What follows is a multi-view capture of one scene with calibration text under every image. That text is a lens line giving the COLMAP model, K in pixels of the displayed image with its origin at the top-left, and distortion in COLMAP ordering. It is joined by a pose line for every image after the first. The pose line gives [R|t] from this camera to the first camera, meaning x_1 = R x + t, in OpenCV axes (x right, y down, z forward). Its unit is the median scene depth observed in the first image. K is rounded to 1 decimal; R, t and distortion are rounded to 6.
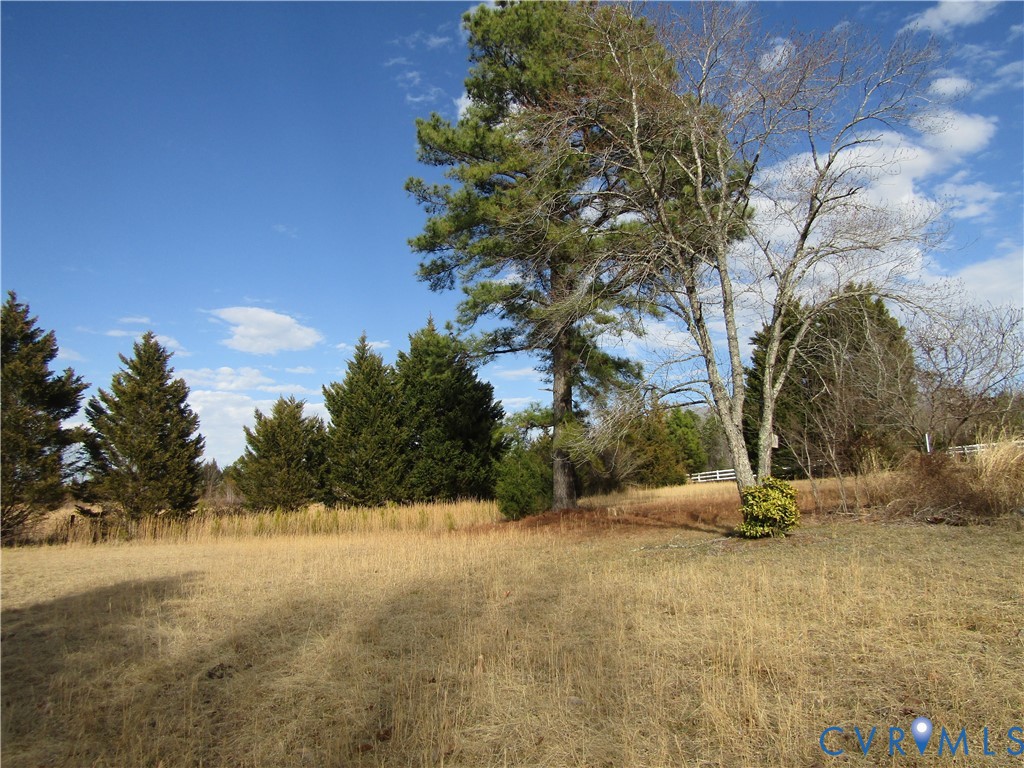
lens RADIAL K [[721.2, 0, 515.2], [0, 721.2, 386.5], [0, 0, 1]] dist [-0.017087, -0.000497]
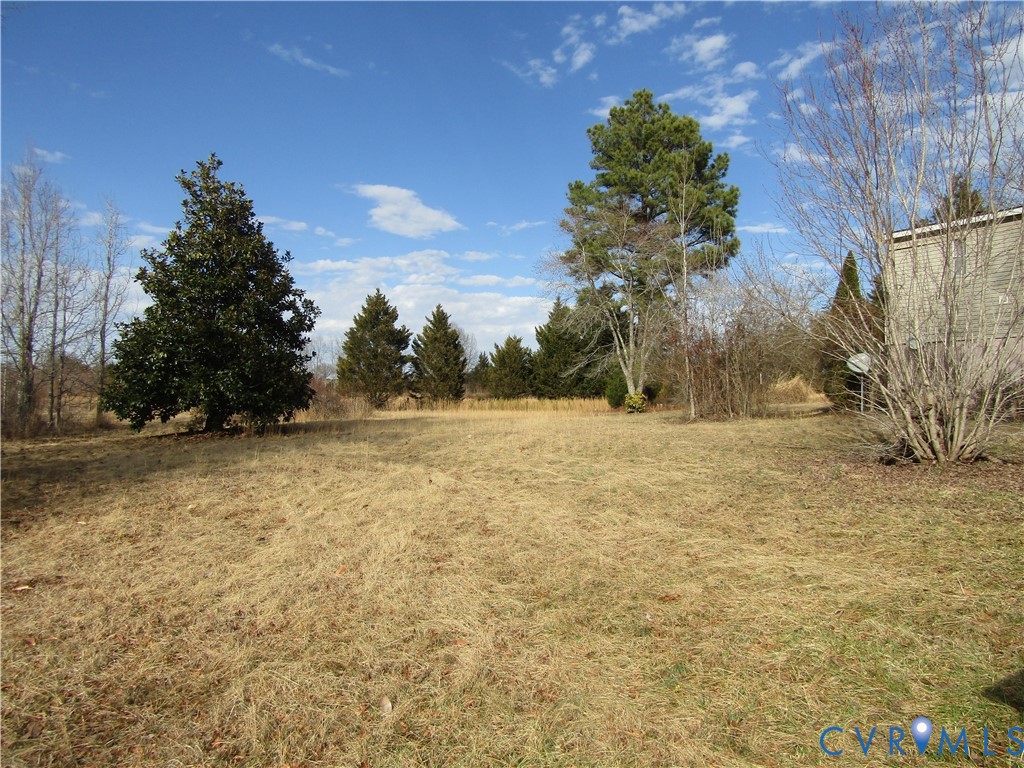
lens RADIAL K [[721.2, 0, 511.2], [0, 721.2, 383.8], [0, 0, 1]] dist [-0.017087, -0.000497]
pose [[0.920746, 0.031433, -0.388894, 0.426641], [0.020781, 0.991383, 0.129333, -0.112341], [0.389609, -0.127165, 0.912159, -0.714478]]
